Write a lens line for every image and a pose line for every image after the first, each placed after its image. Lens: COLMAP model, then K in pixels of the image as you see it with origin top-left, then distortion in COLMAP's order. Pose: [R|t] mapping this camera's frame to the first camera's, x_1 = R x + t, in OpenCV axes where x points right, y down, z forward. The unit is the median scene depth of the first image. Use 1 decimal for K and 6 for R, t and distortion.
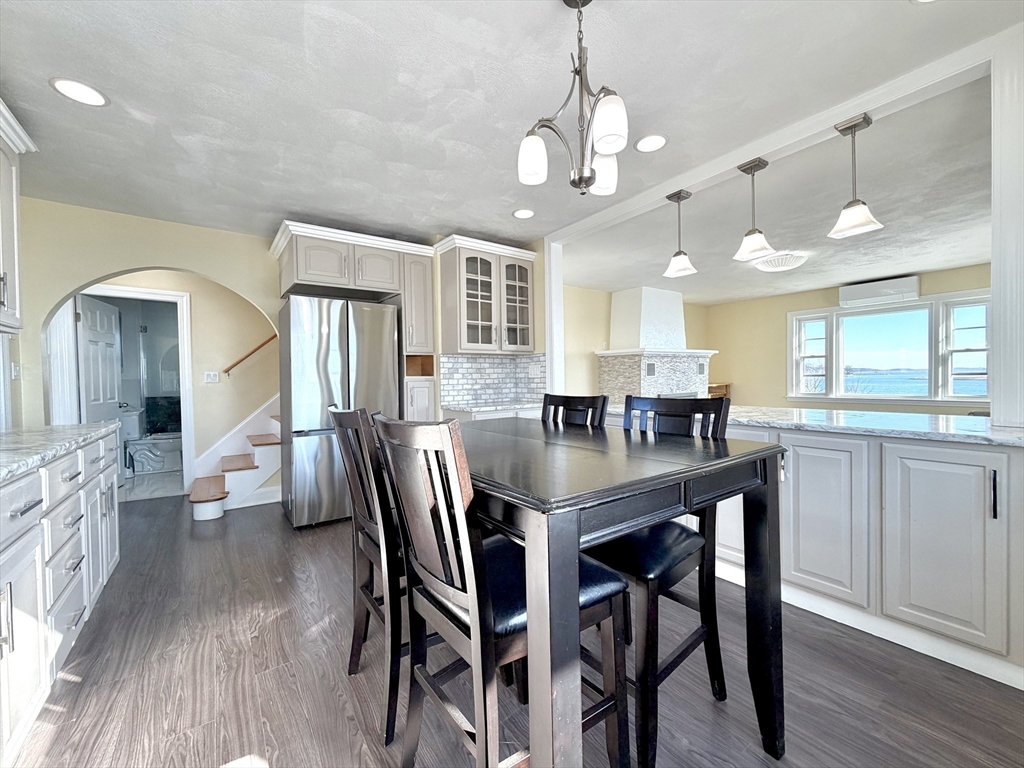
lens RADIAL K [[412.9, 0, 509.3], [0, 412.9, 388.2], [0, 0, 1]] dist [-0.001625, -0.000300]
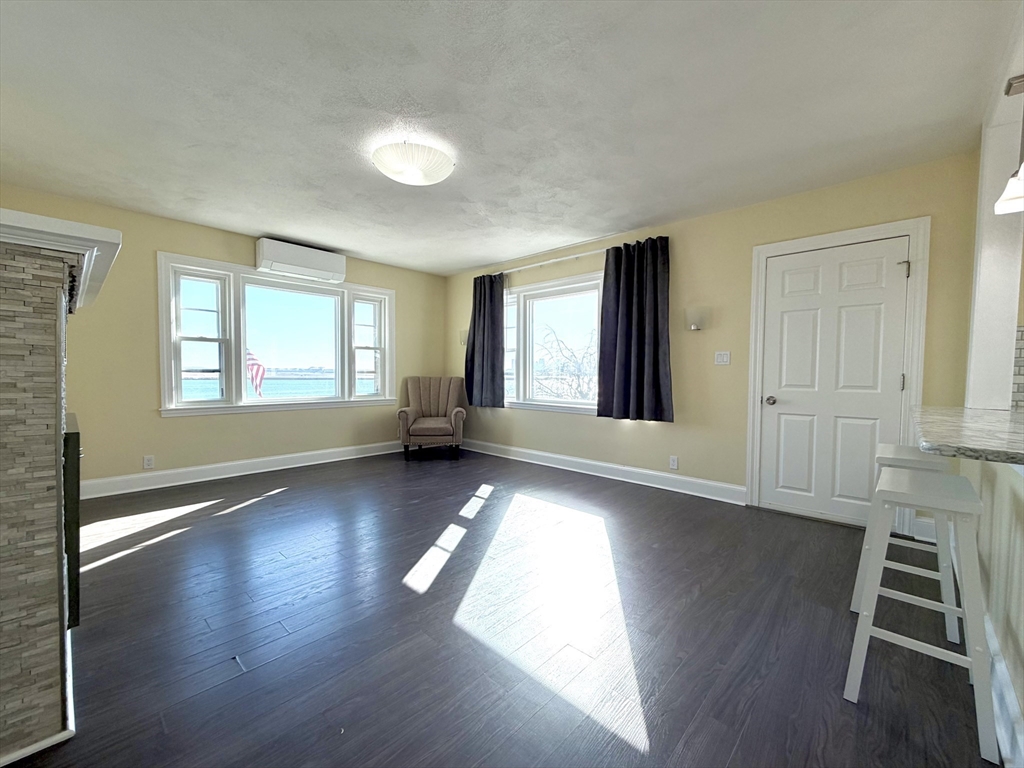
lens RADIAL K [[426.1, 0, 510.1], [0, 426.1, 395.8], [0, 0, 1]] dist [0.000202, -0.000200]
pose [[-0.204977, -0.036913, 0.978071, 0.053646], [0.021709, 0.998871, 0.042248, -0.014495], [-0.978526, 0.029893, -0.203944, 0.891818]]
